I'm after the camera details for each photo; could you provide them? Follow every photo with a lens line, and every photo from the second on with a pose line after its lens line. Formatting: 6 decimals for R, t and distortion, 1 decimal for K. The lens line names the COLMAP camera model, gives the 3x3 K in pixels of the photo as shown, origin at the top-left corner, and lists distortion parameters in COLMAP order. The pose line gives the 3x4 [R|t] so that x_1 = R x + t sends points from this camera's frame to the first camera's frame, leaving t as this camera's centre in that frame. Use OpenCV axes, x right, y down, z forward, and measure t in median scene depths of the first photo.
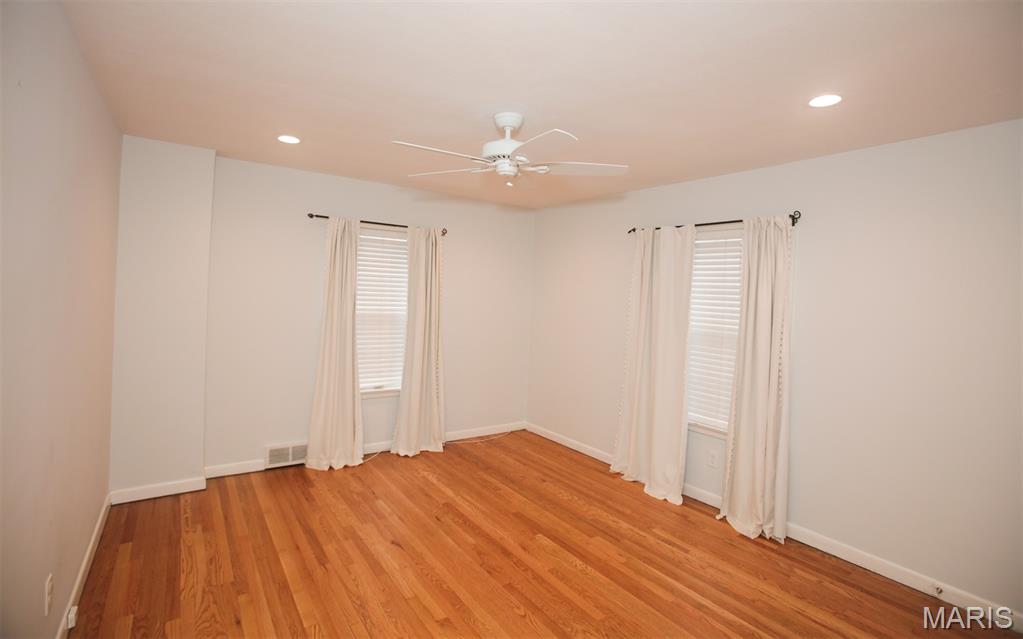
lens RADIAL K [[475.1, 0, 511.5], [0, 475.1, 319.5], [0, 0, 1]] dist [0.000007, -0.000006]
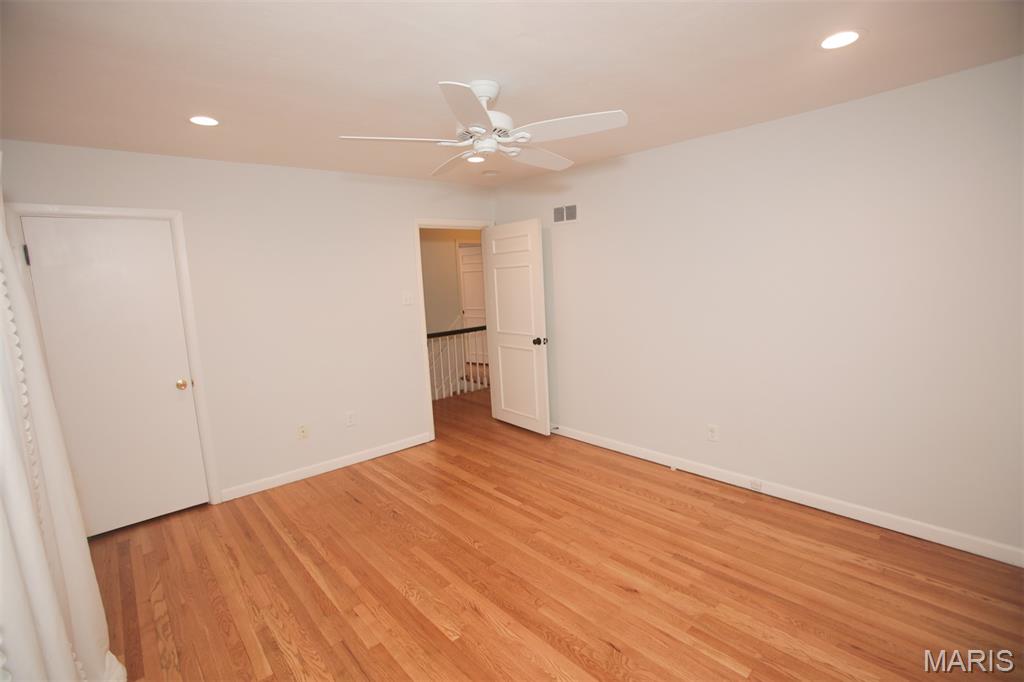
lens RADIAL K [[471.1, 0, 512.0], [0, 471.1, 341.0], [0, 0, 1]] dist [-0.069649, 0.030594]
pose [[-0.993823, 0.023889, -0.108373, 0.043177], [0.002300, 0.980780, 0.195105, -0.120481], [0.110951, 0.193650, -0.974777, 1.817688]]
